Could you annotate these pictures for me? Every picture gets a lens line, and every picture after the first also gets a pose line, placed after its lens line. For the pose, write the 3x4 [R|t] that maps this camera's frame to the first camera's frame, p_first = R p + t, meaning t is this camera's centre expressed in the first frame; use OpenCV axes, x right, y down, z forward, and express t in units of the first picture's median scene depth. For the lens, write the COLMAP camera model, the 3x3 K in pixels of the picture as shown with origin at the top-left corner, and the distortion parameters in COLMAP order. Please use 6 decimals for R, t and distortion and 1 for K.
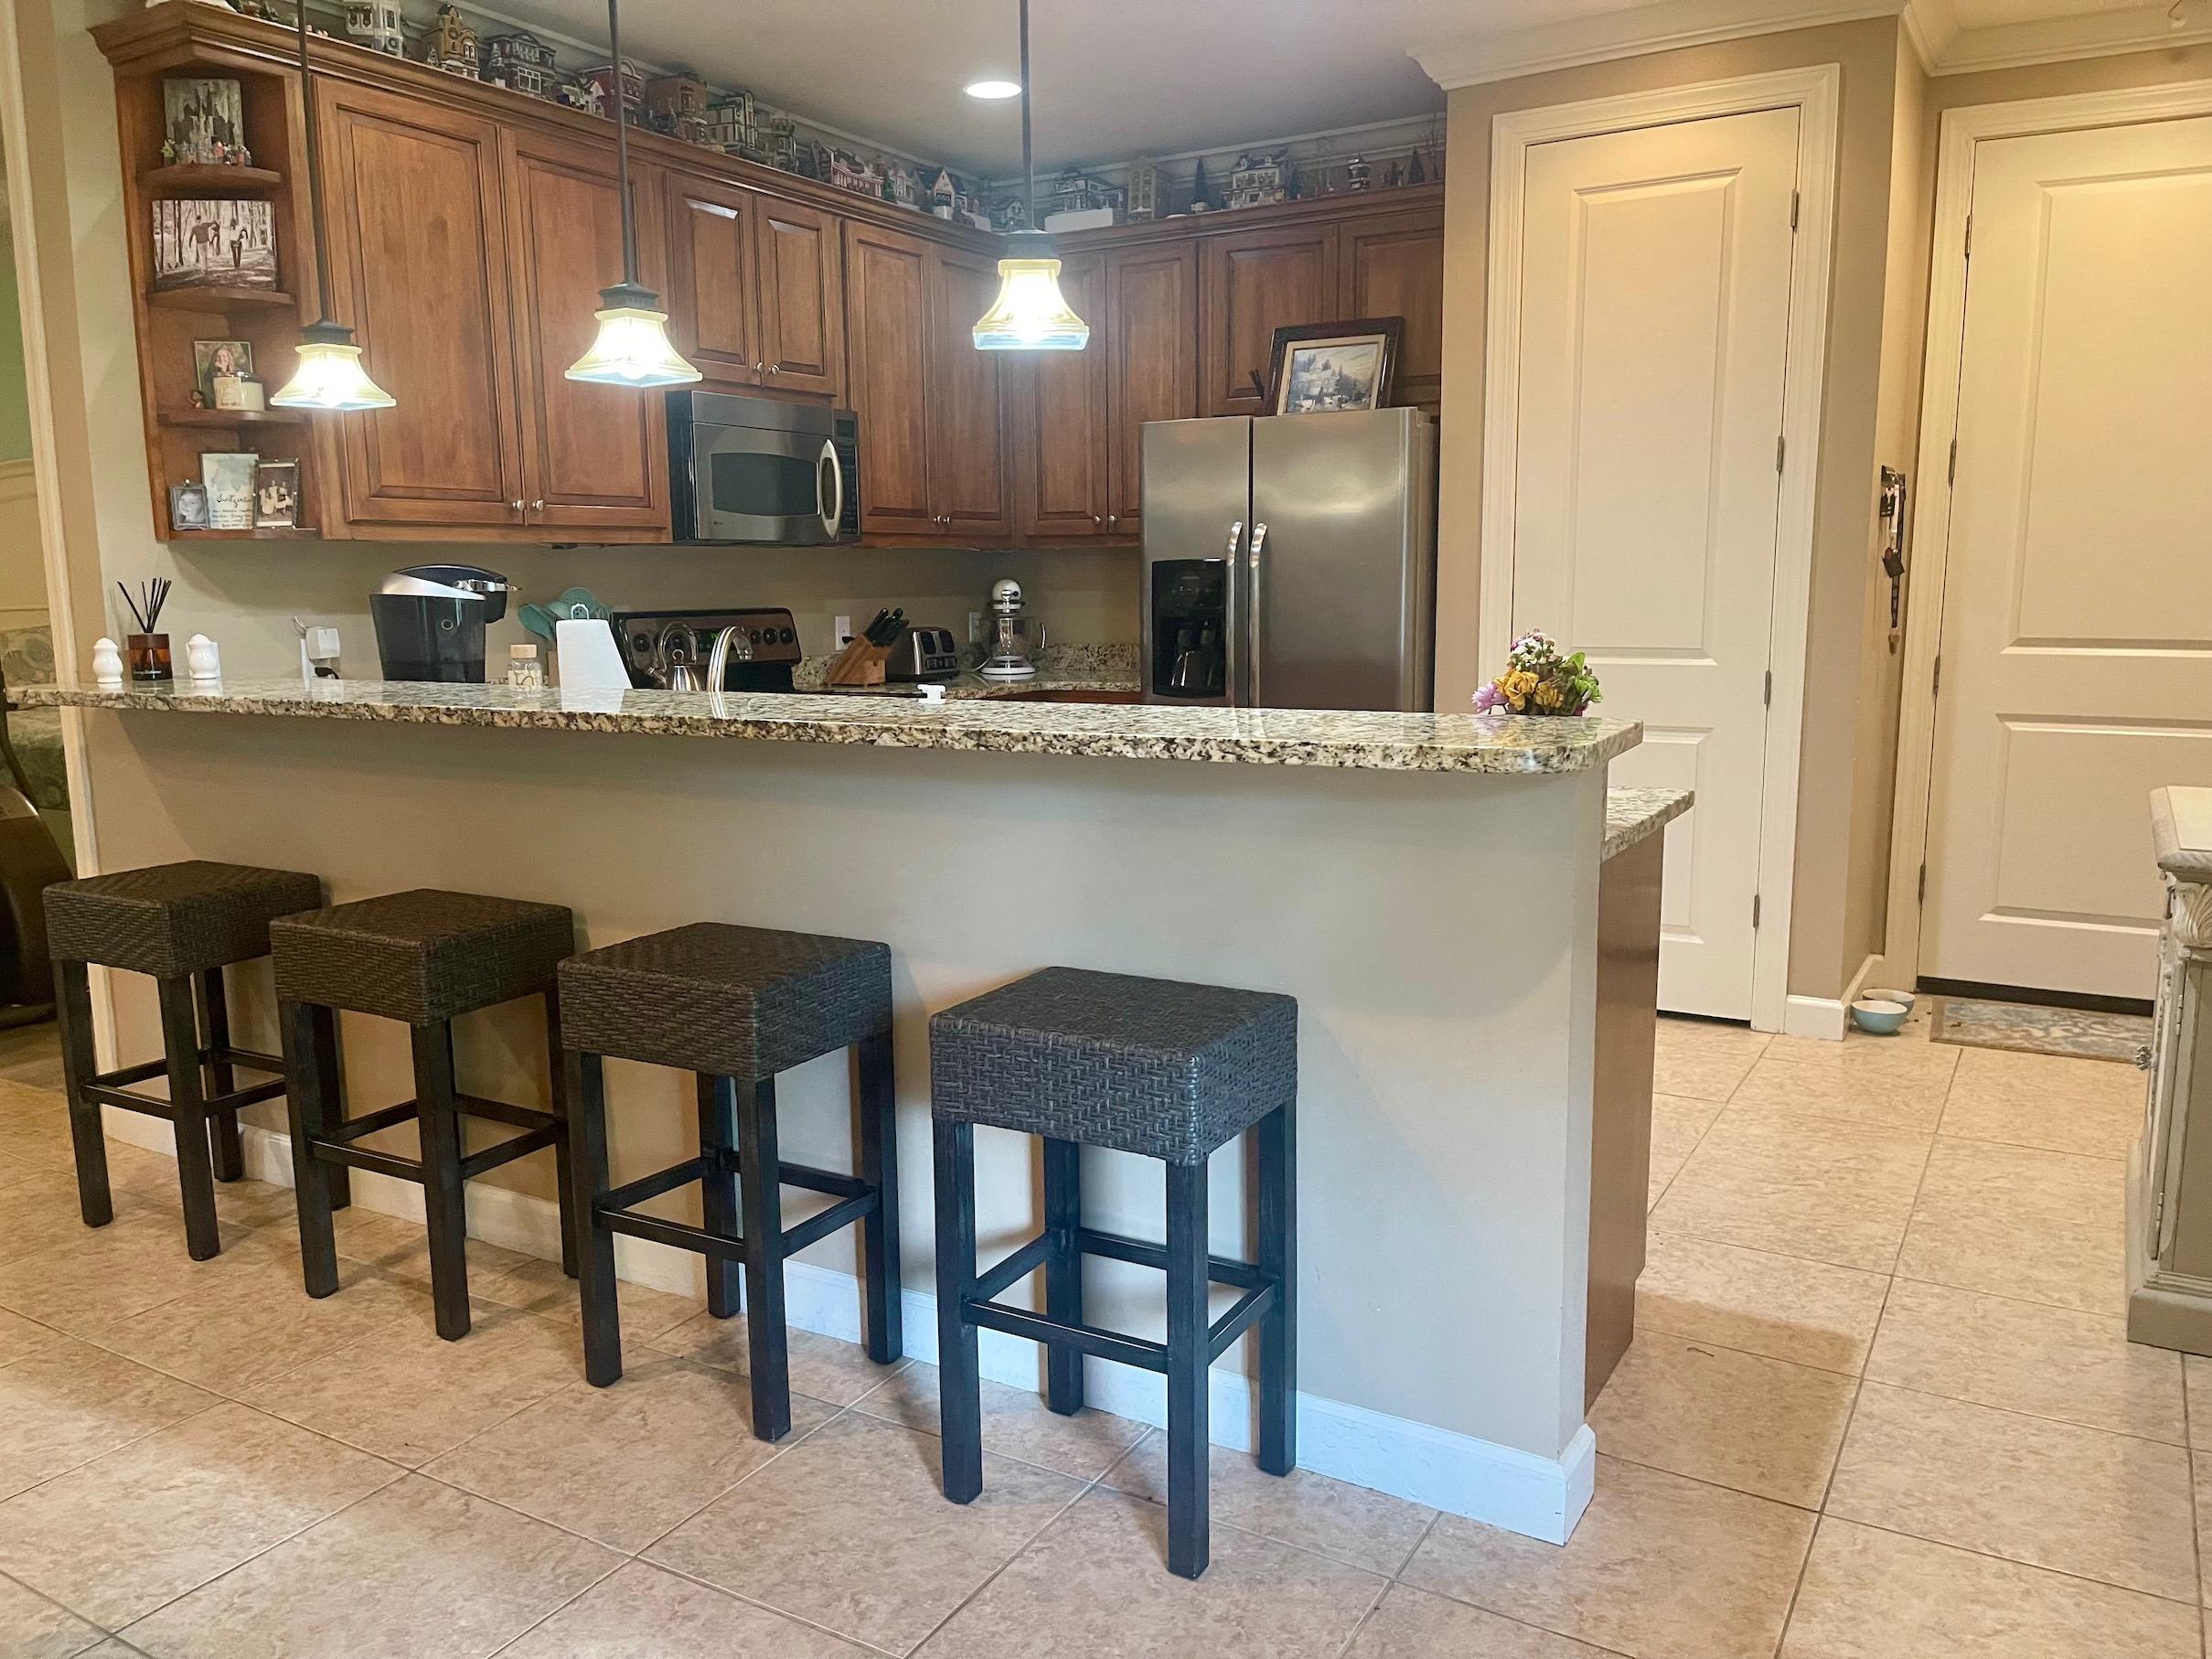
lens RADIAL K [[1693.2, 0, 1118.8], [0, 1693.2, 852.8], [0, 0, 1]] dist [0.020682, -0.055406]
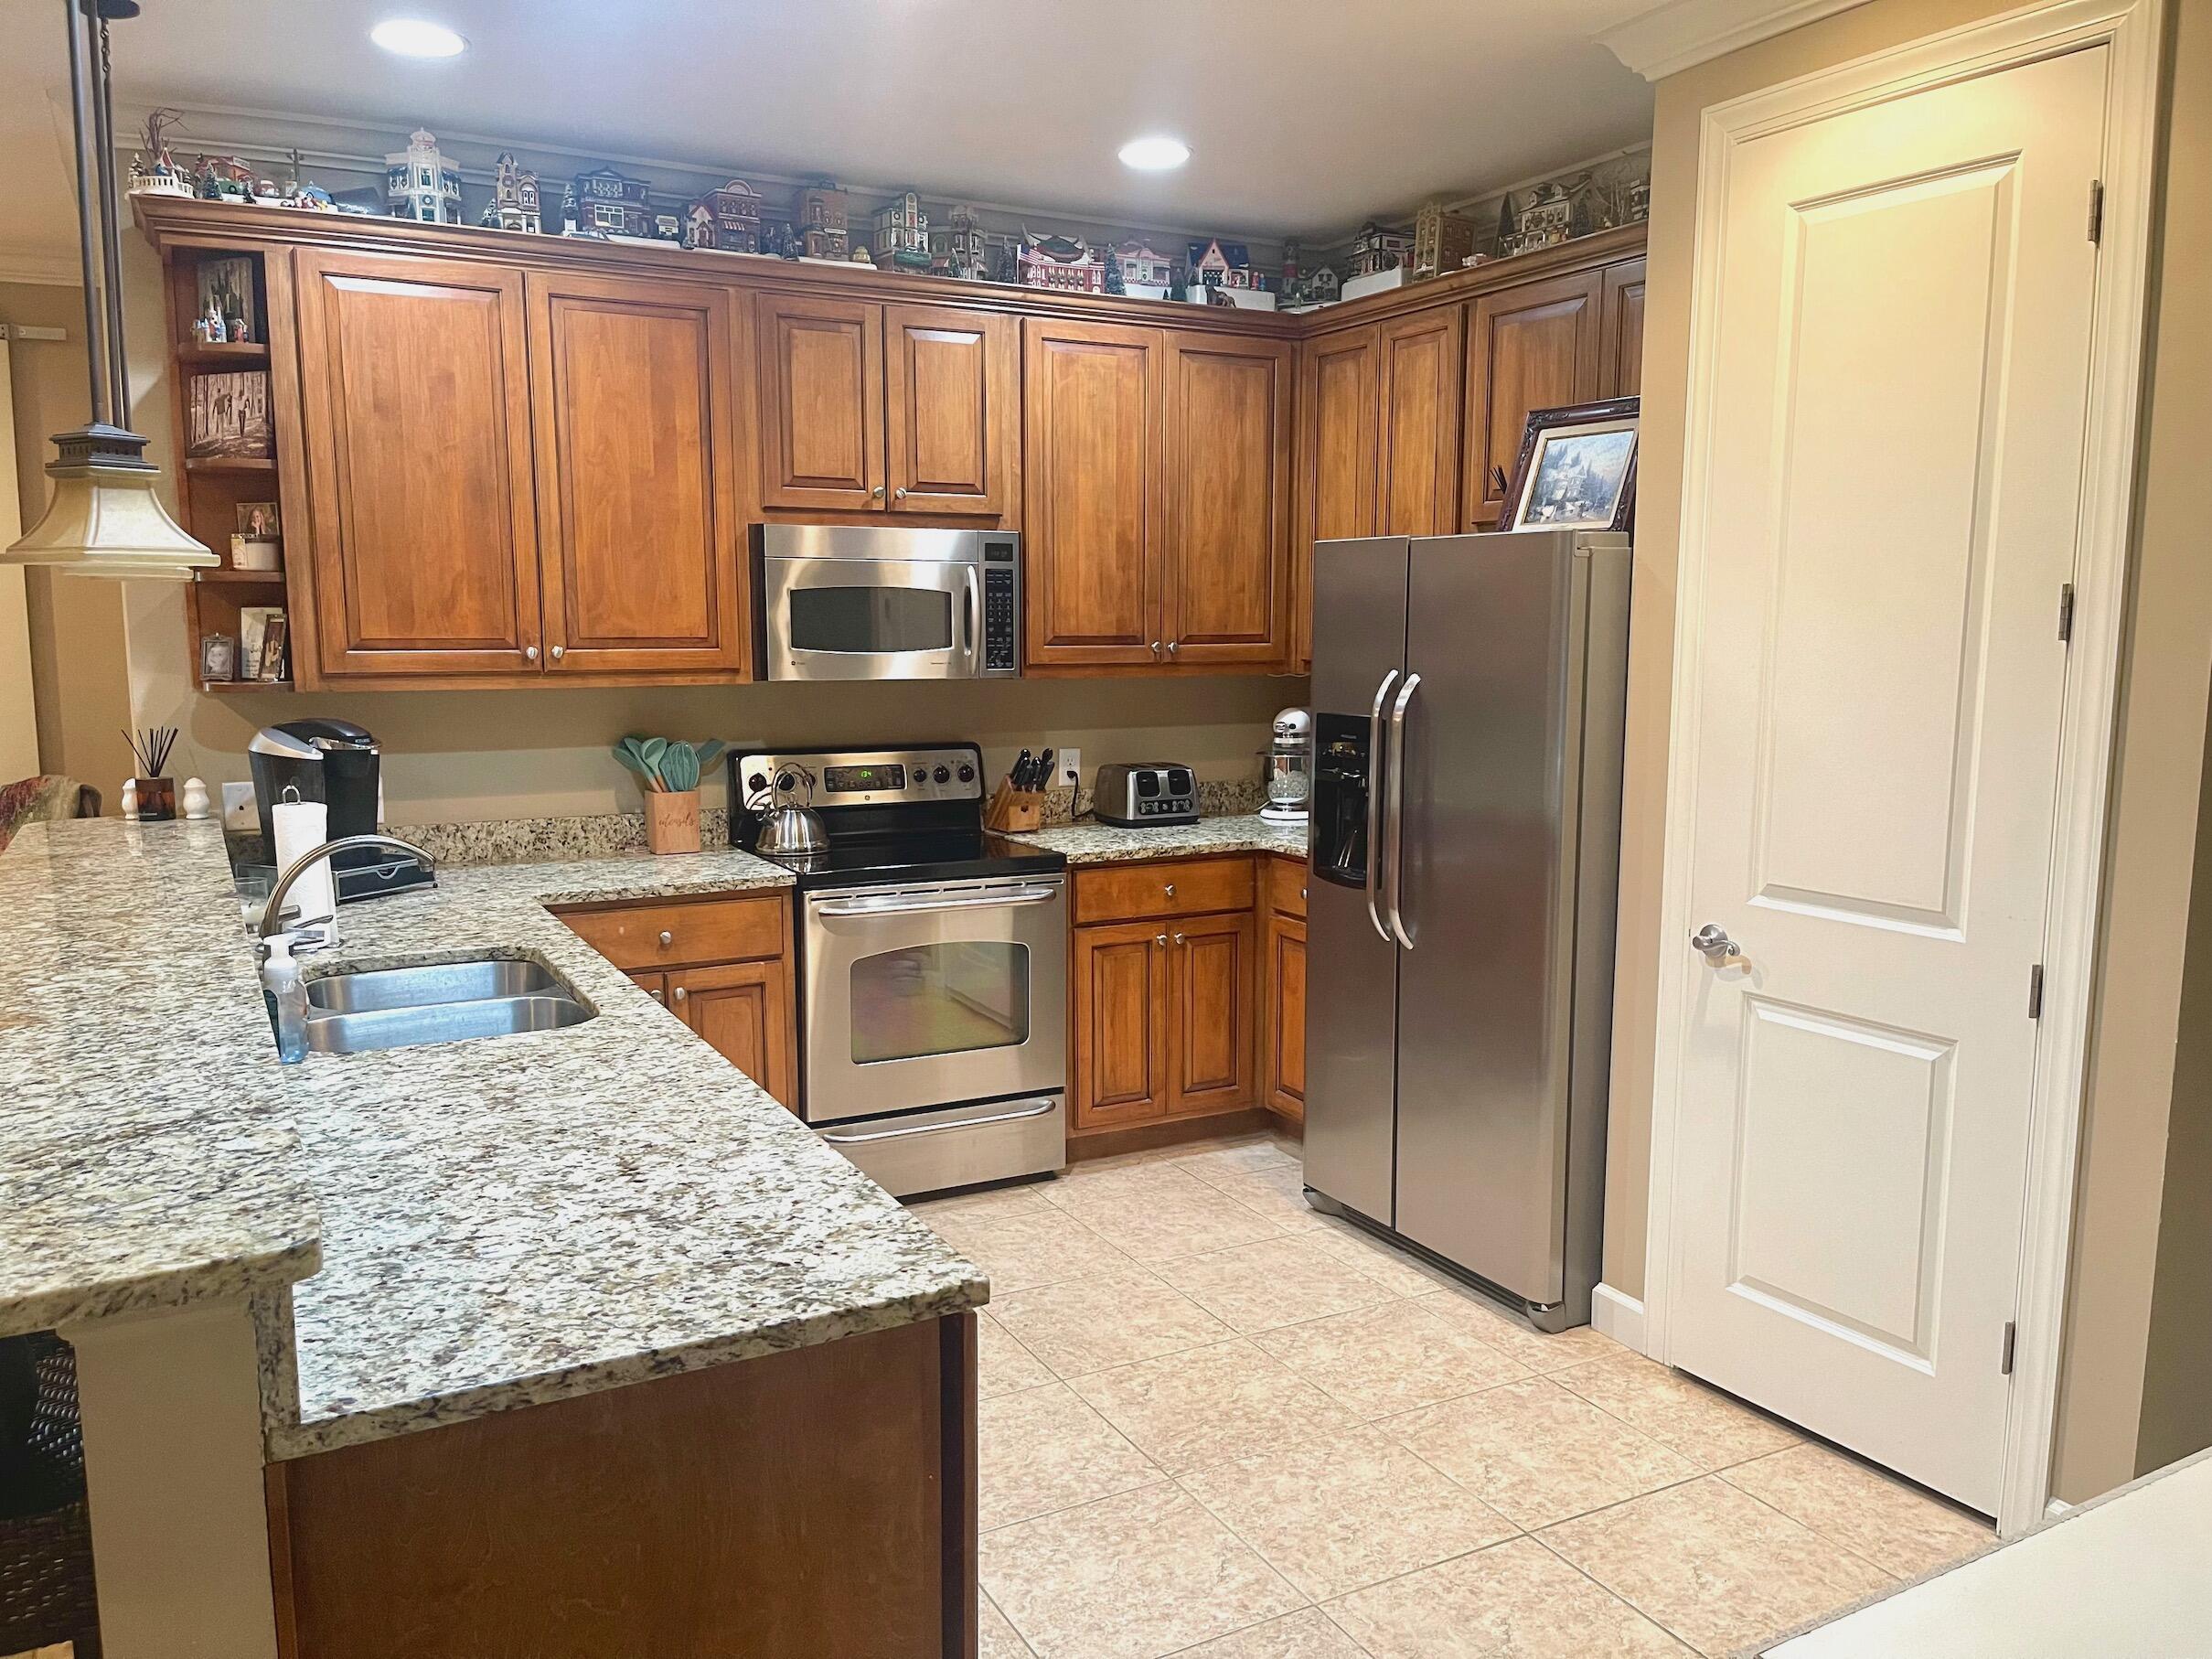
lens RADIAL K [[1693.2, 0, 1088.4], [0, 1693.2, 845.8], [0, 0, 1]] dist [0.020682, -0.055406]
pose [[0.855504, 0.083718, -0.510983, 0.348291], [-0.095919, 0.995386, 0.002489, -0.103243], [0.508834, 0.046884, 0.859587, 0.265961]]
